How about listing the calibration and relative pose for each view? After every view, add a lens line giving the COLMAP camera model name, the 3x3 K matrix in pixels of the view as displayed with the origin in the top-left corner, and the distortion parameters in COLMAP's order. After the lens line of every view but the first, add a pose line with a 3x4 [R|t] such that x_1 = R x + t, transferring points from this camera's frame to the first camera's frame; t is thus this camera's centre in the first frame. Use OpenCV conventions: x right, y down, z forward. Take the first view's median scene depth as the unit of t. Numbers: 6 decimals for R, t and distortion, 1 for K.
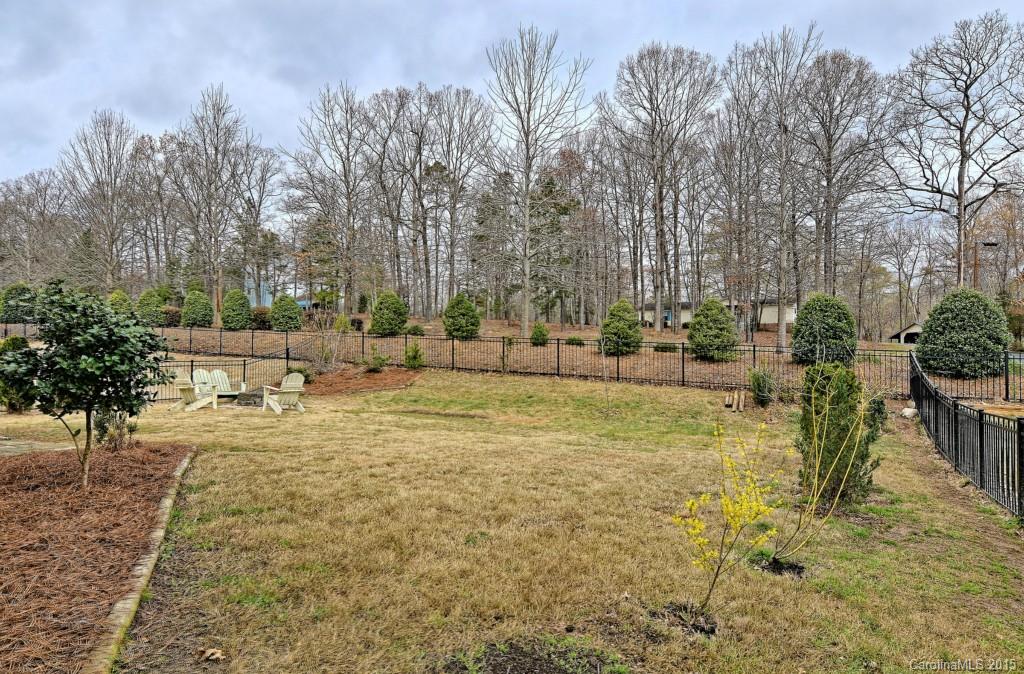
lens RADIAL K [[605.0, 0, 512.0], [0, 605.0, 337.0], [0, 0, 1]] dist [0.003525, 0.000264]
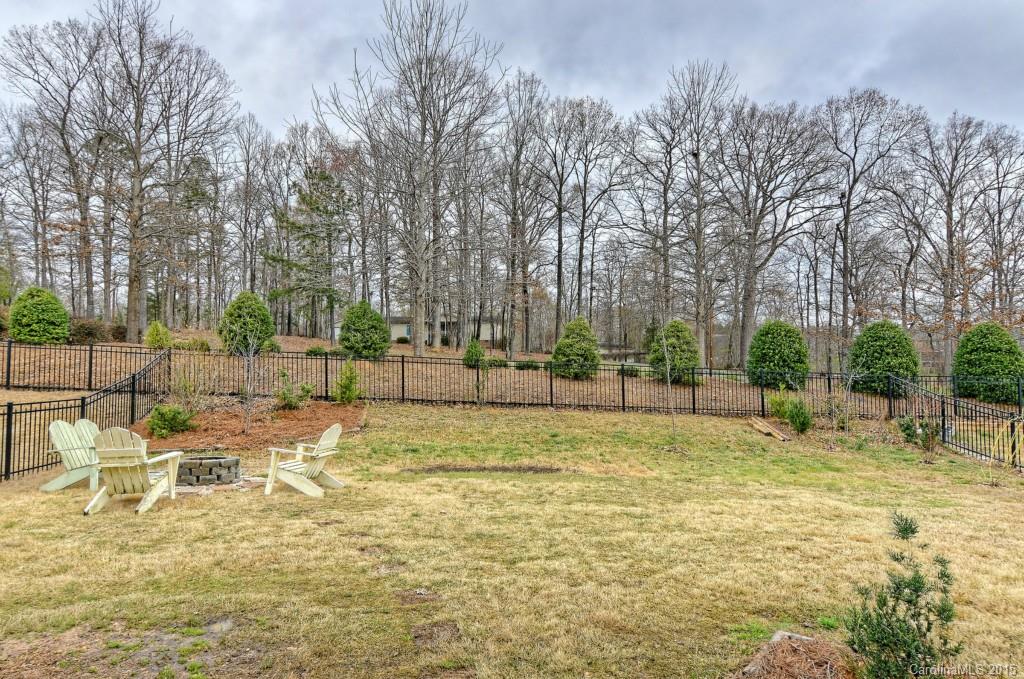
lens RADIAL K [[620.4, 0, 509.5], [0, 620.4, 342.3], [0, 0, 1]] dist [-0.004289, 0.001194]
pose [[0.879940, 0.014917, 0.474851, -0.358447], [-0.010330, 0.999871, -0.012267, -0.012374], [-0.474973, 0.005889, 0.879981, 0.256577]]
